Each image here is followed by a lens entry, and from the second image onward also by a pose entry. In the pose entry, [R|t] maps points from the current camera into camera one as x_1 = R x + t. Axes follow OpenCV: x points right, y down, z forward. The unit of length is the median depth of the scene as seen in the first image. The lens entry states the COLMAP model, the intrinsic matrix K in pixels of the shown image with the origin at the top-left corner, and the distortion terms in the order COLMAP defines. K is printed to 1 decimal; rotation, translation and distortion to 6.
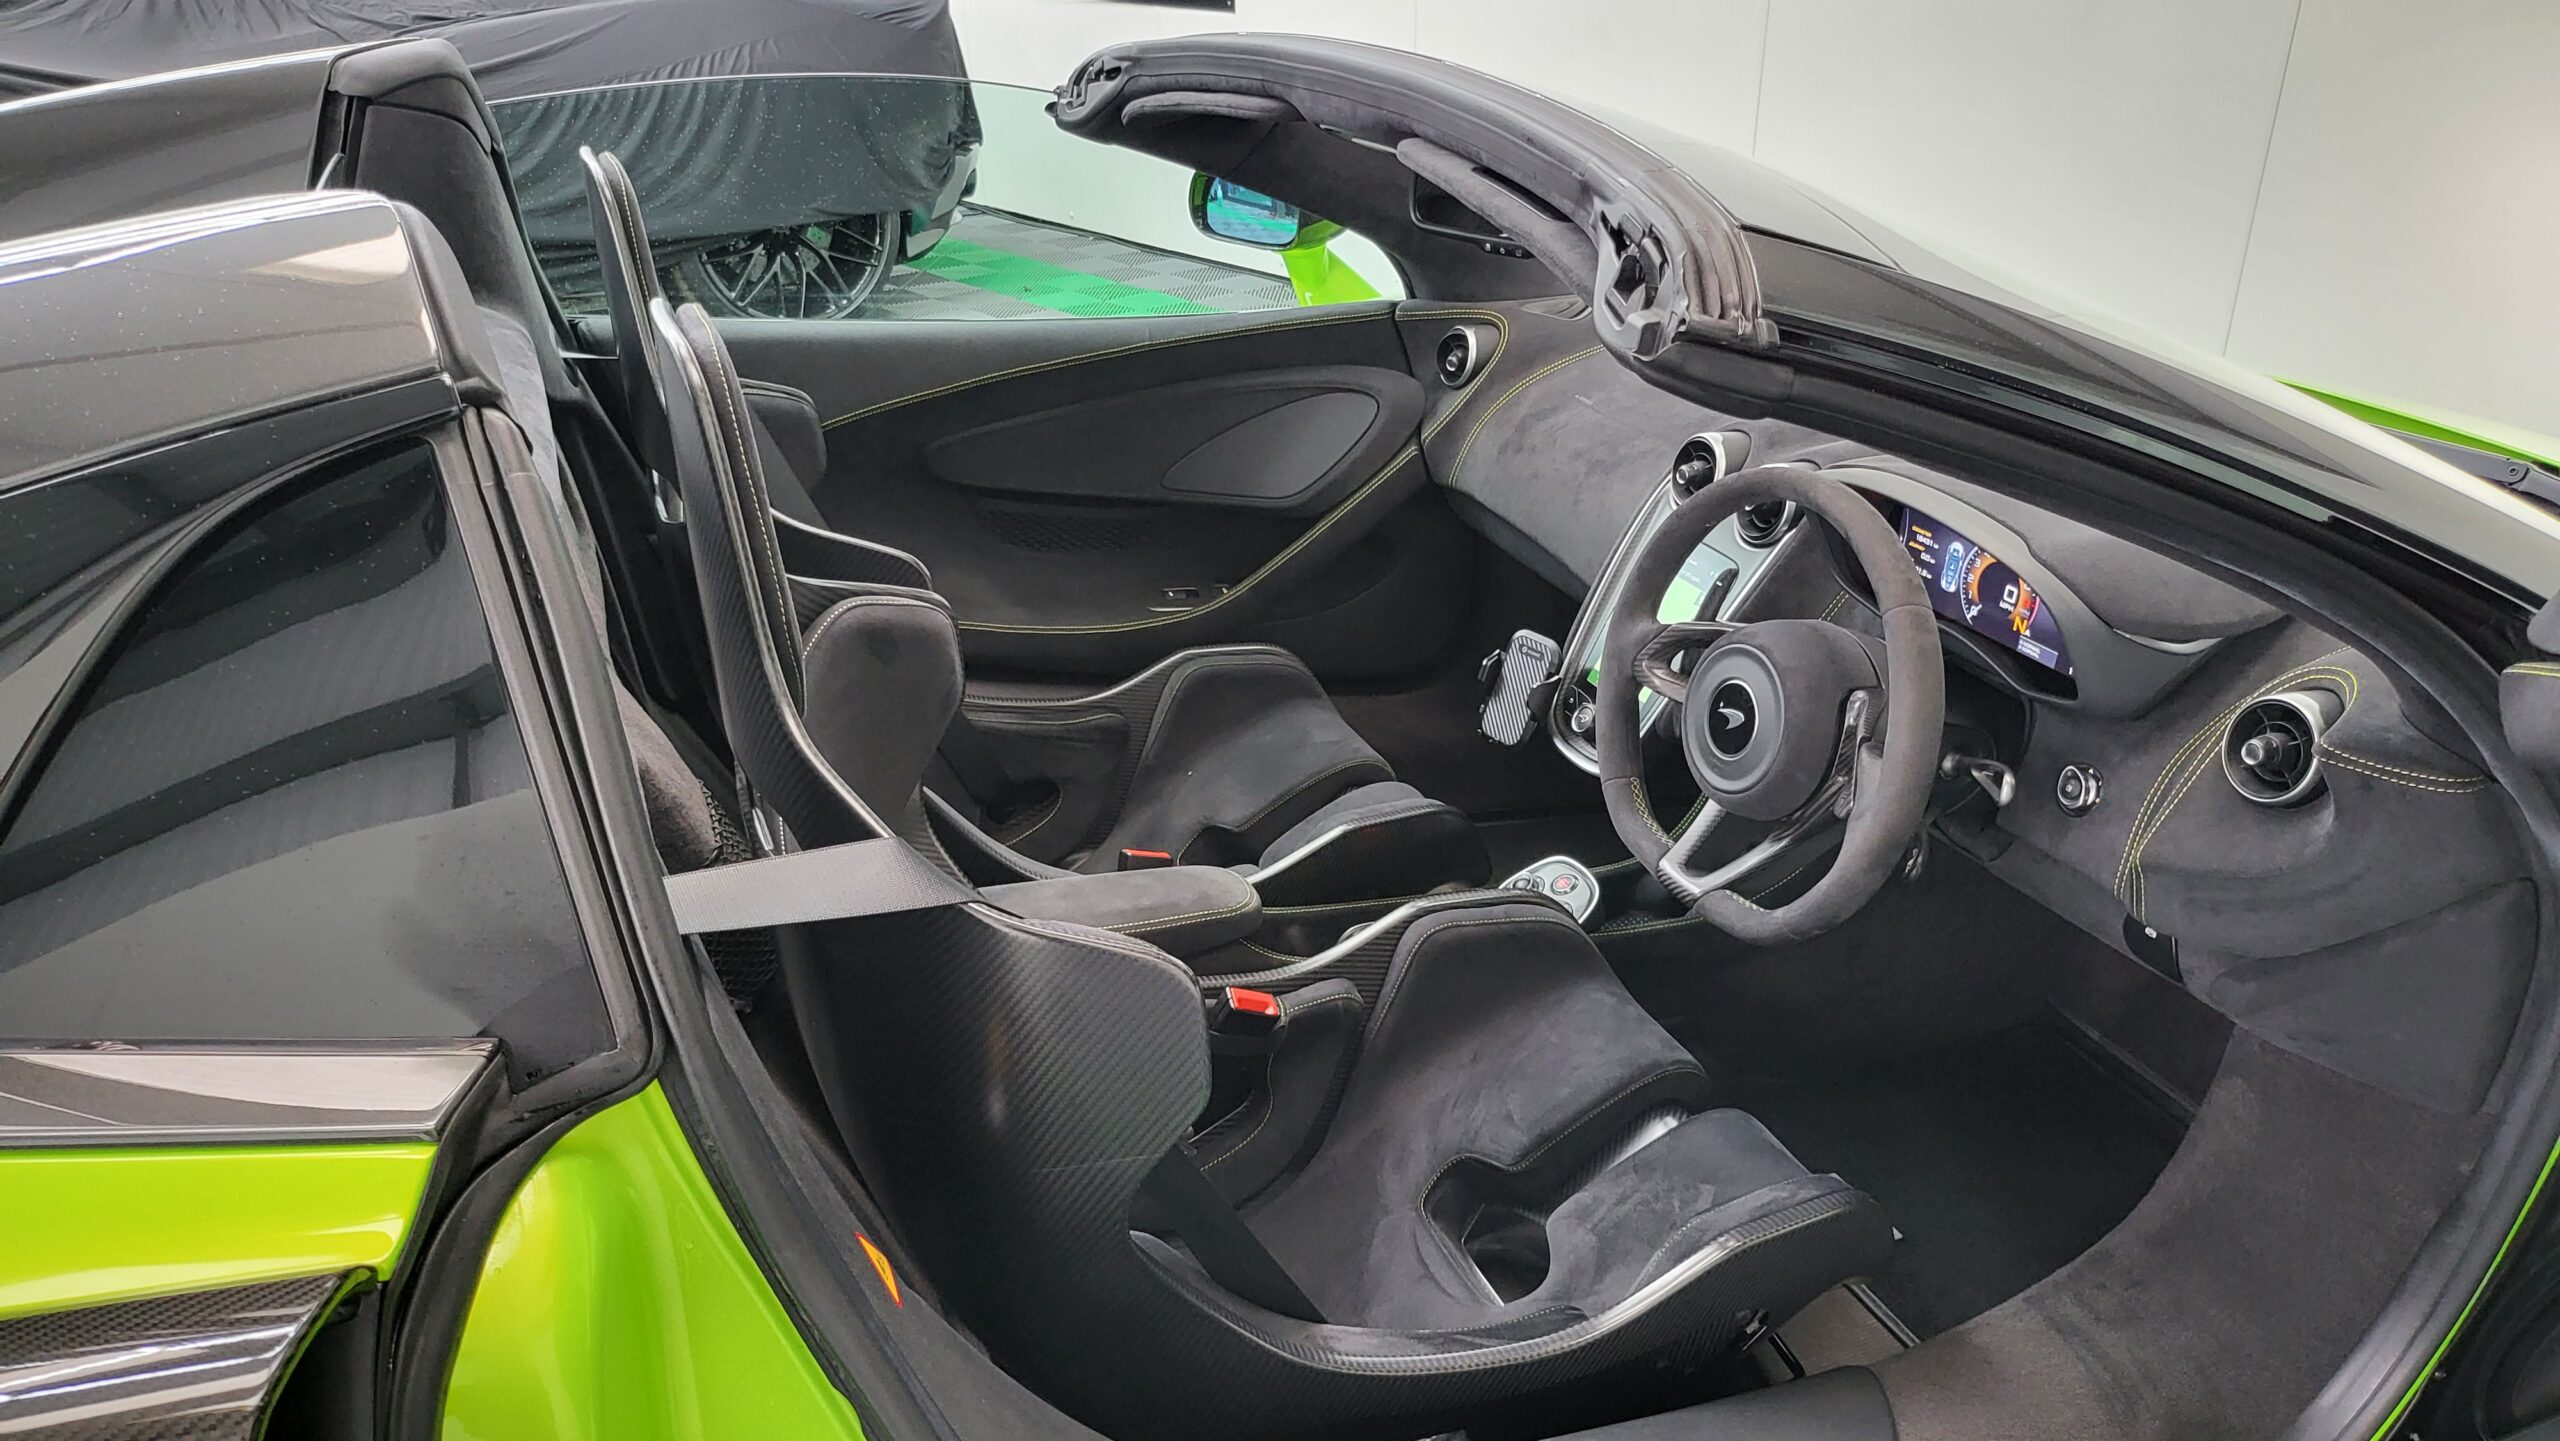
lens RADIAL K [[1824.6, 0, 1288.2], [0, 1824.6, 726.6], [0, 0, 1]] dist [0.048269, -0.057127]
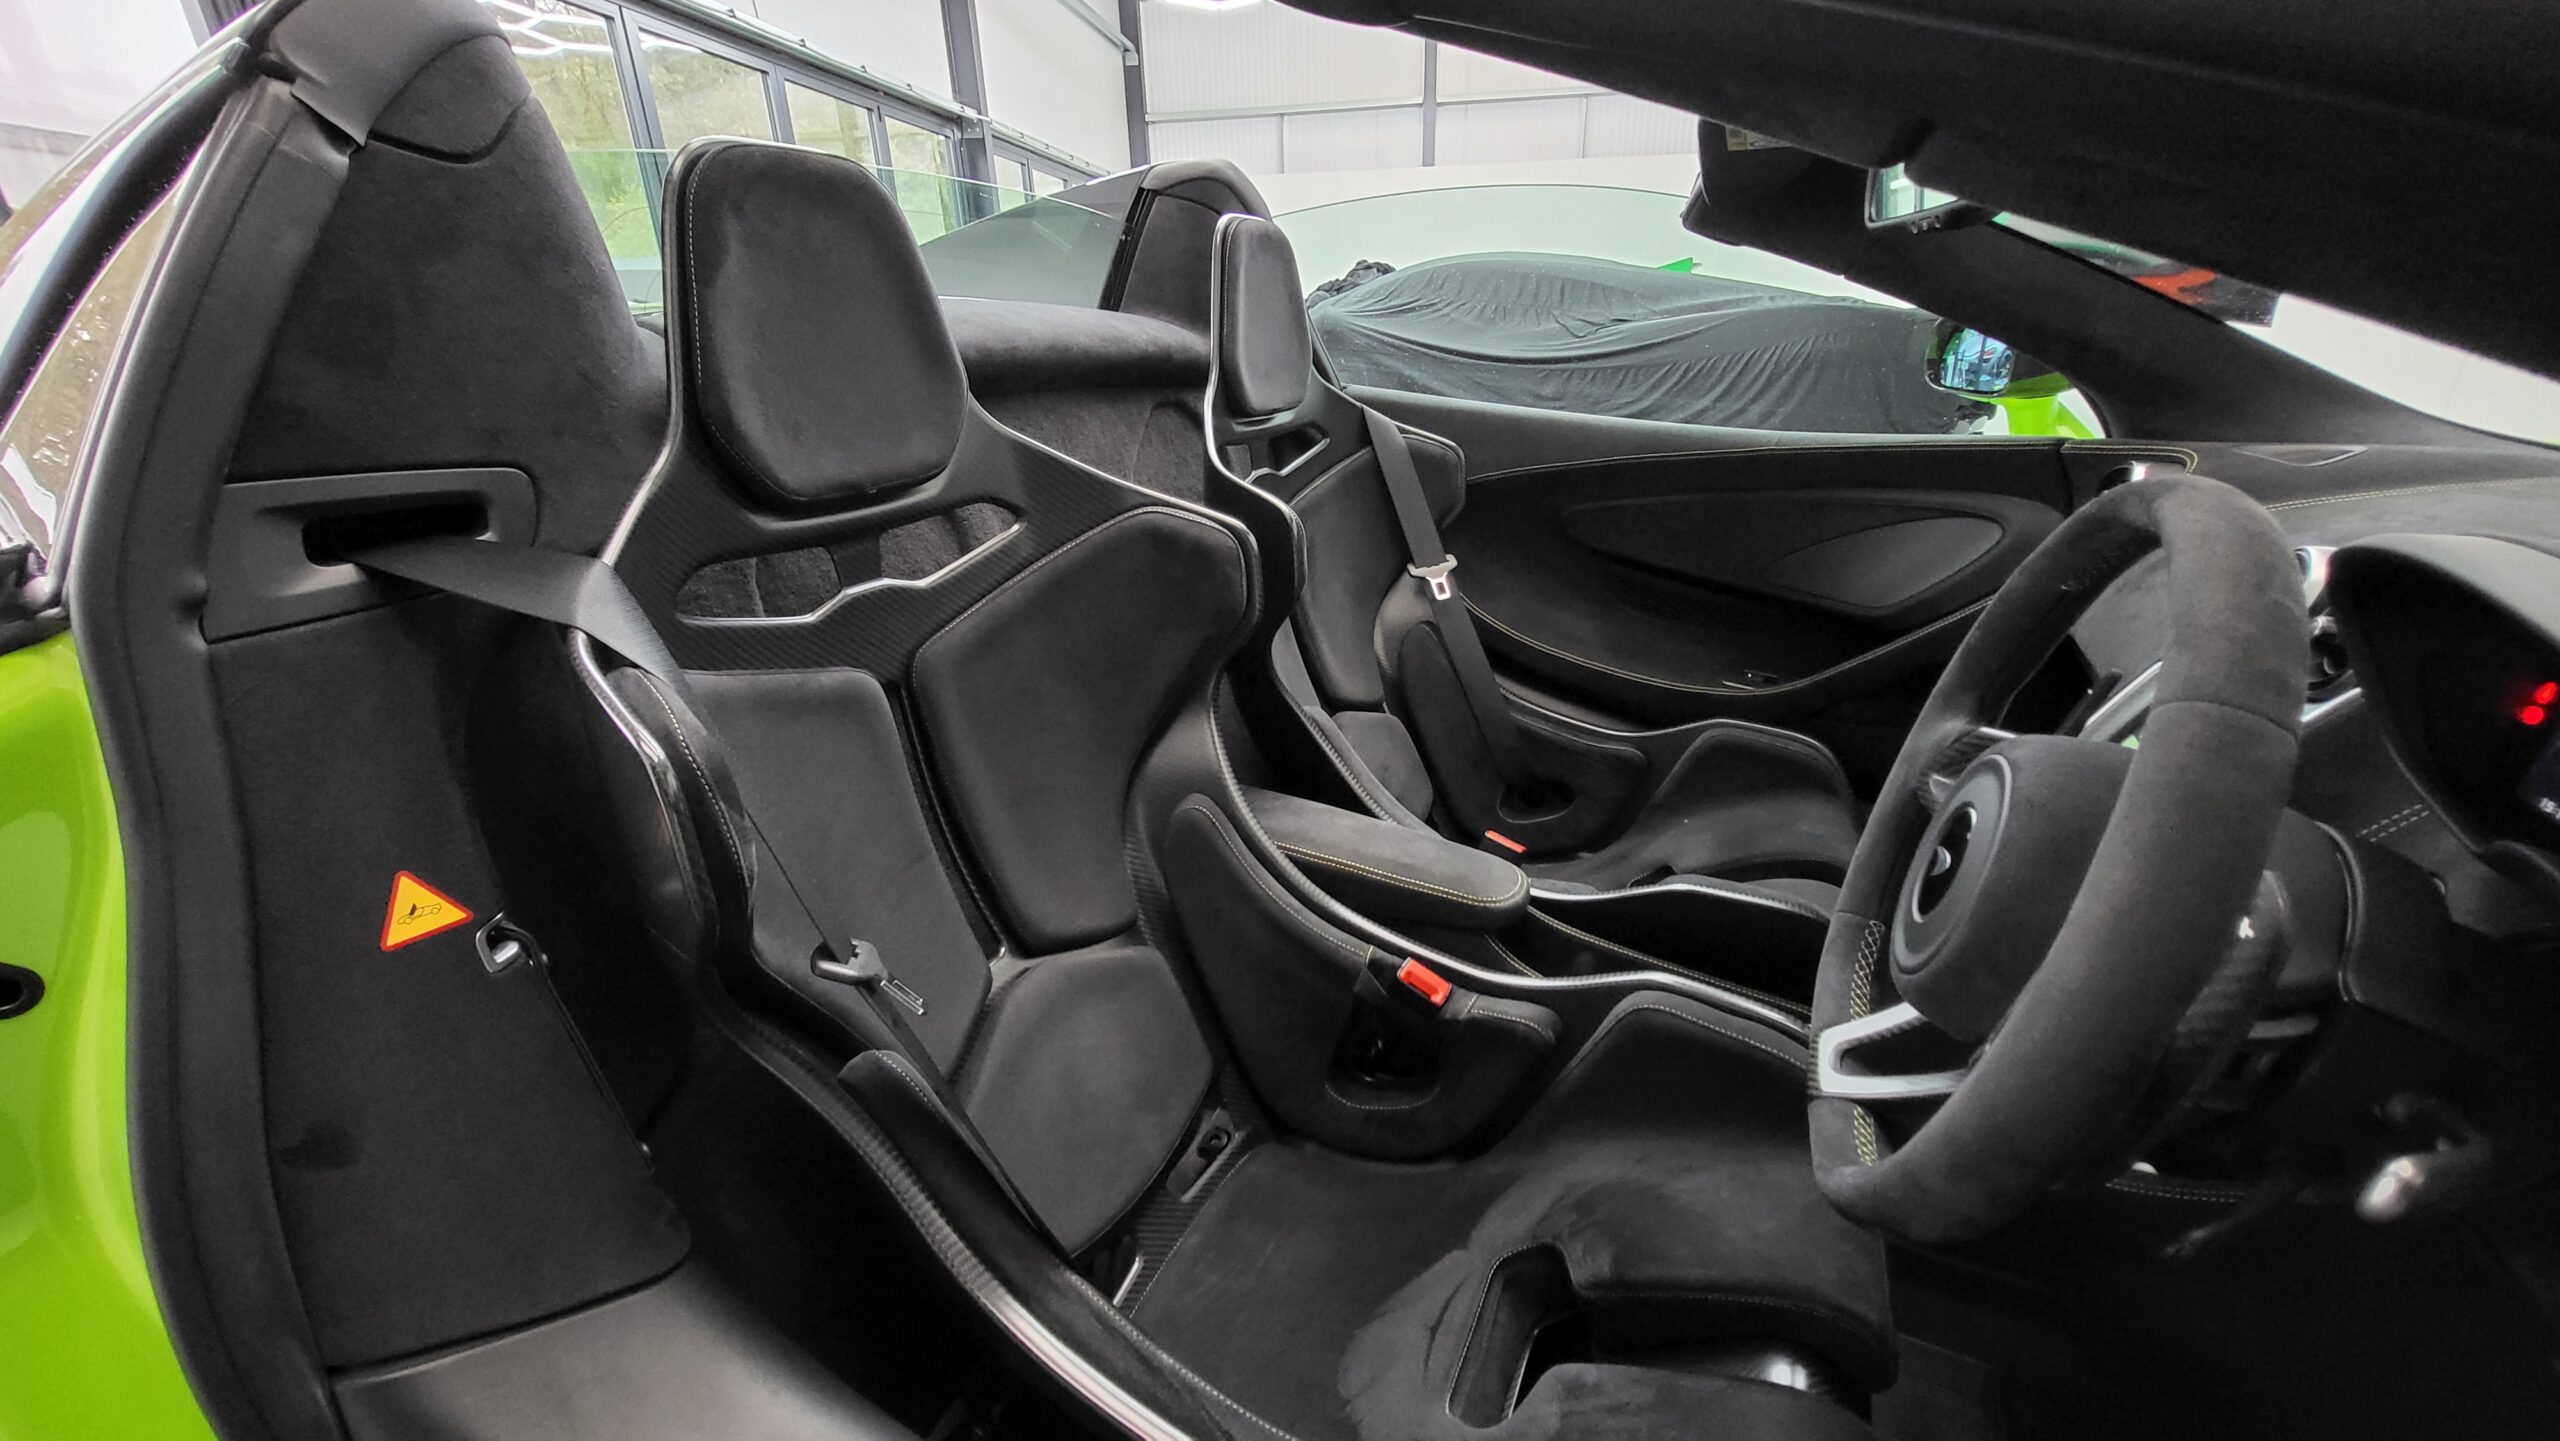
lens RADIAL K [[1014.9, 0, 1286.2], [0, 1014.9, 738.5], [0, 0, 1]] dist [0.002348, -0.000918]
pose [[0.662702, 0.274398, -0.696801, 0.217382], [-0.298145, 0.950208, 0.090634, -0.006308], [0.686976, 0.147684, 0.711515, 0.388240]]
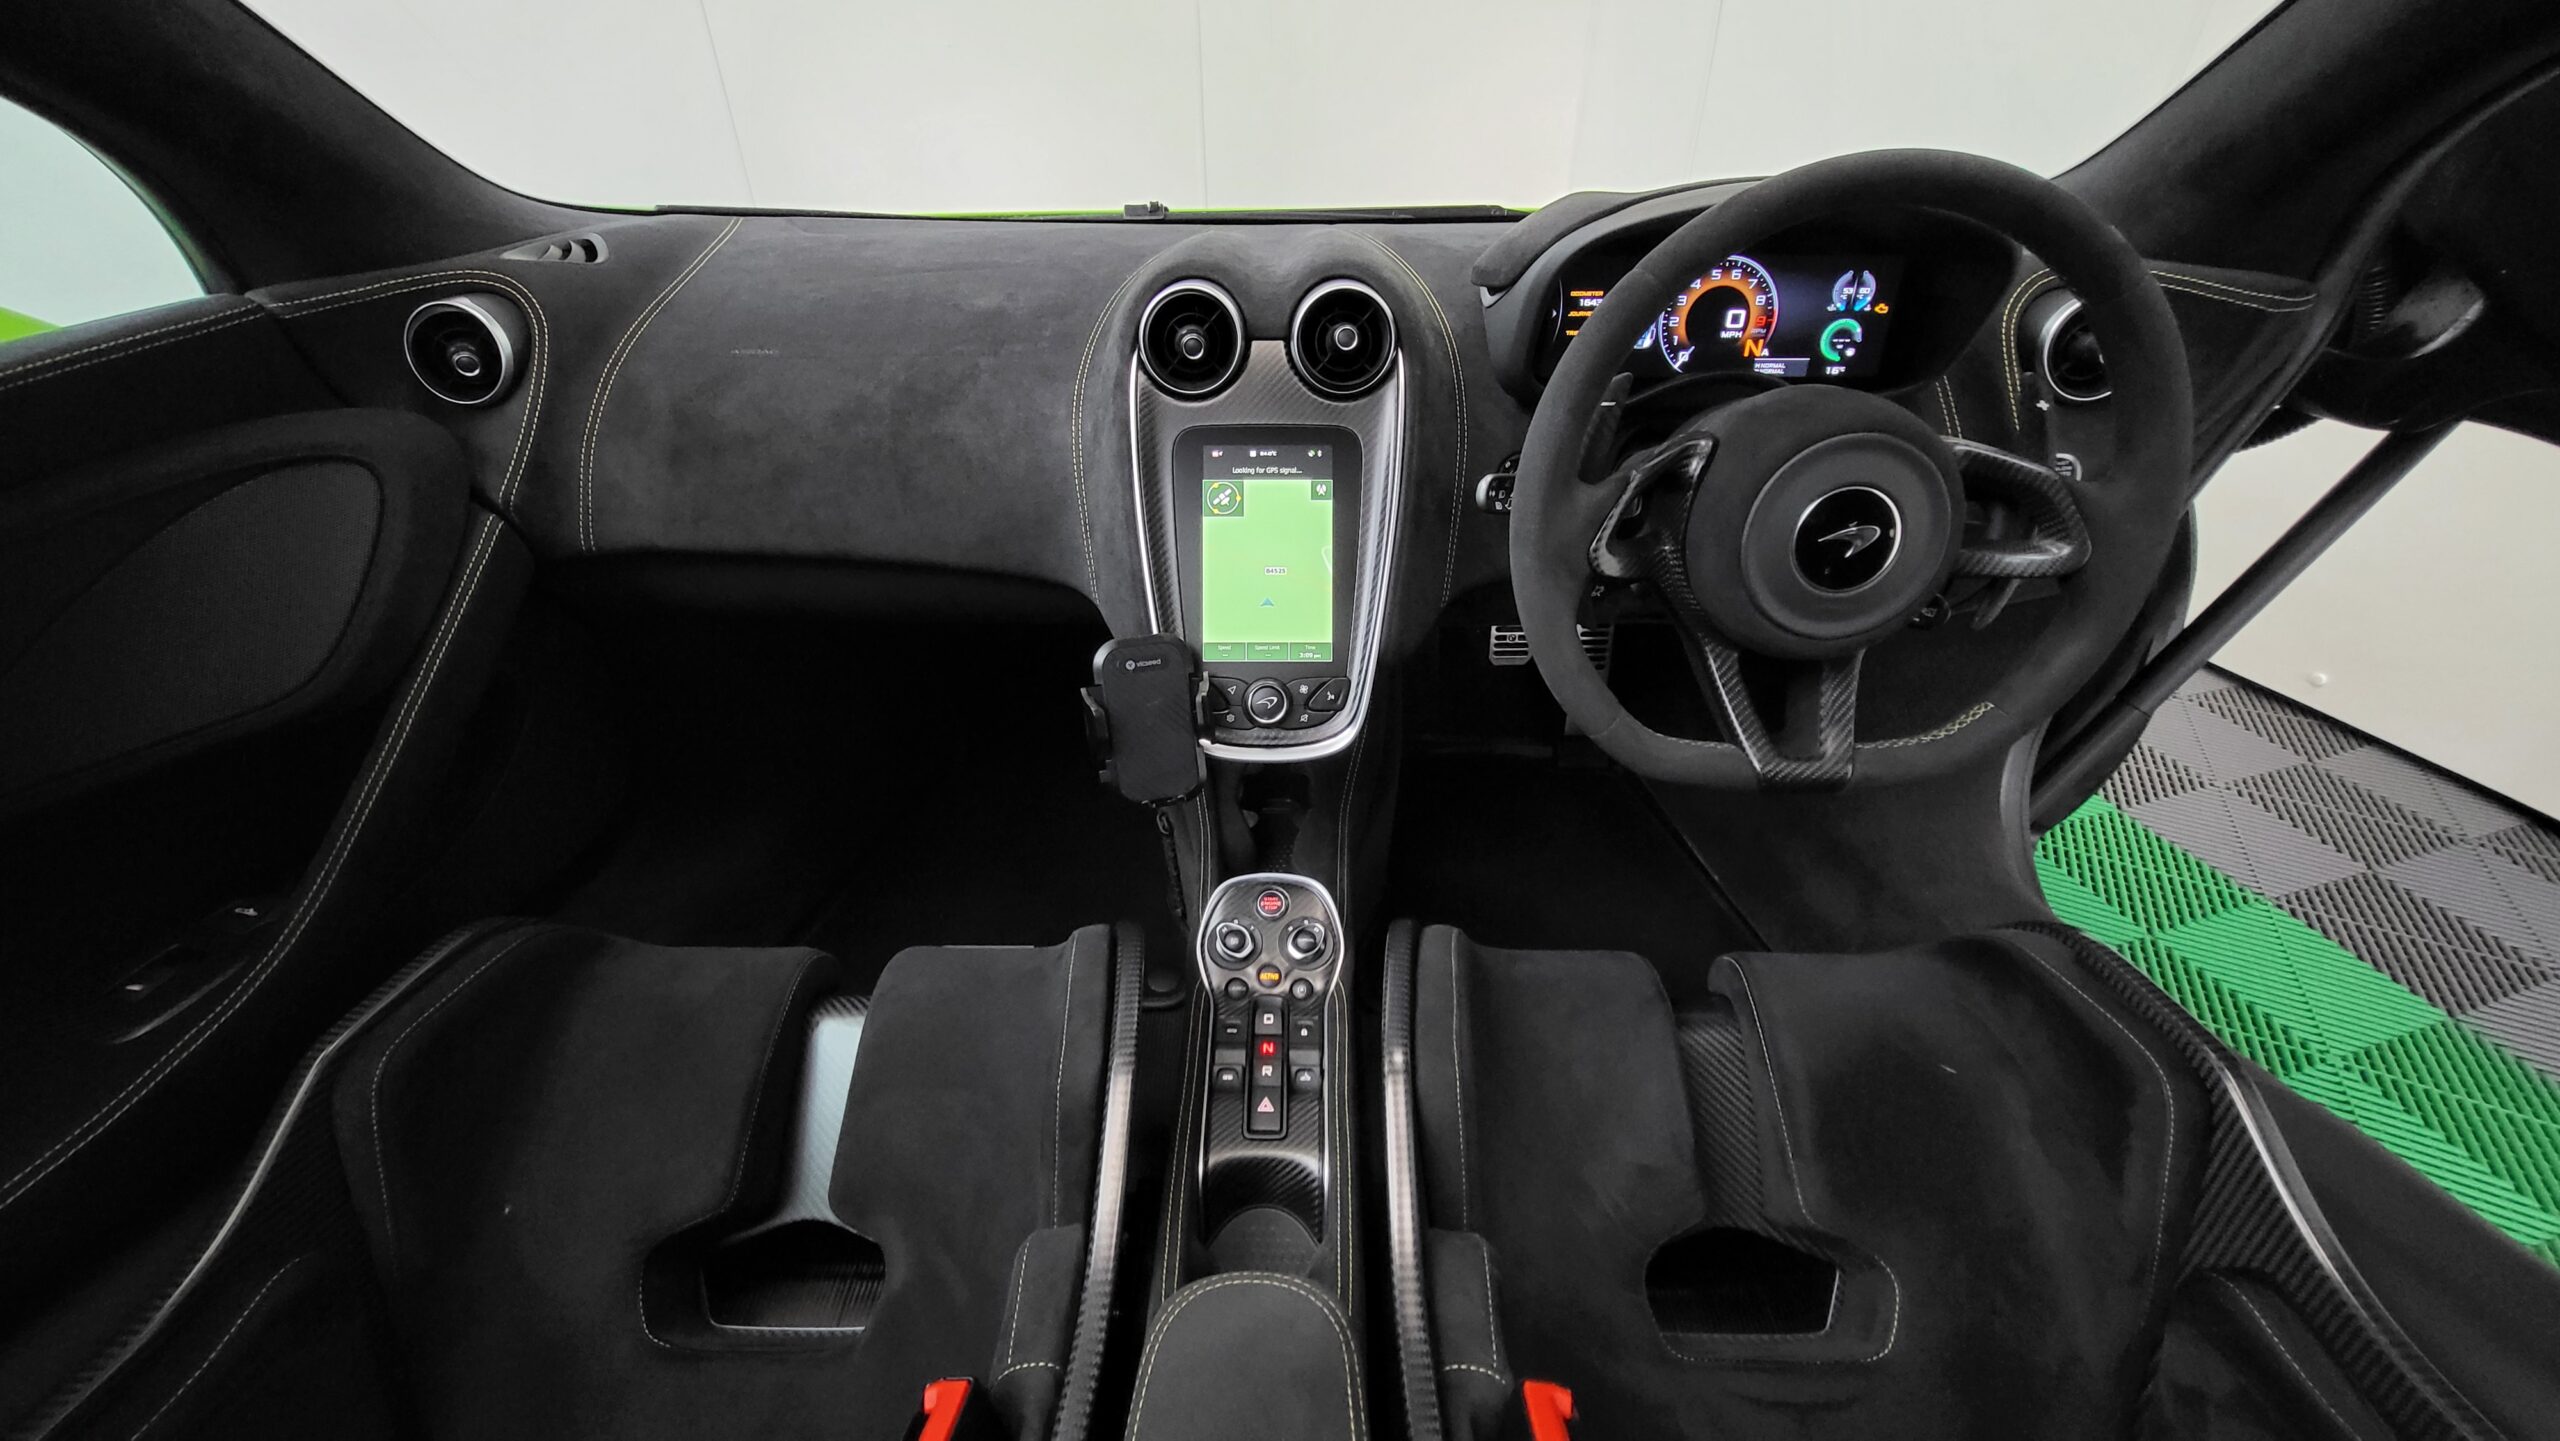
lens RADIAL K [[1014.9, 0, 1286.2], [0, 1014.9, 738.5], [0, 0, 1]] dist [0.002348, -0.000918]
pose [[0.392875, -0.508345, 0.766313, -0.129700], [0.395417, 0.845732, 0.358306, -0.113895], [-0.830238, 0.162244, 0.533275, 0.655741]]
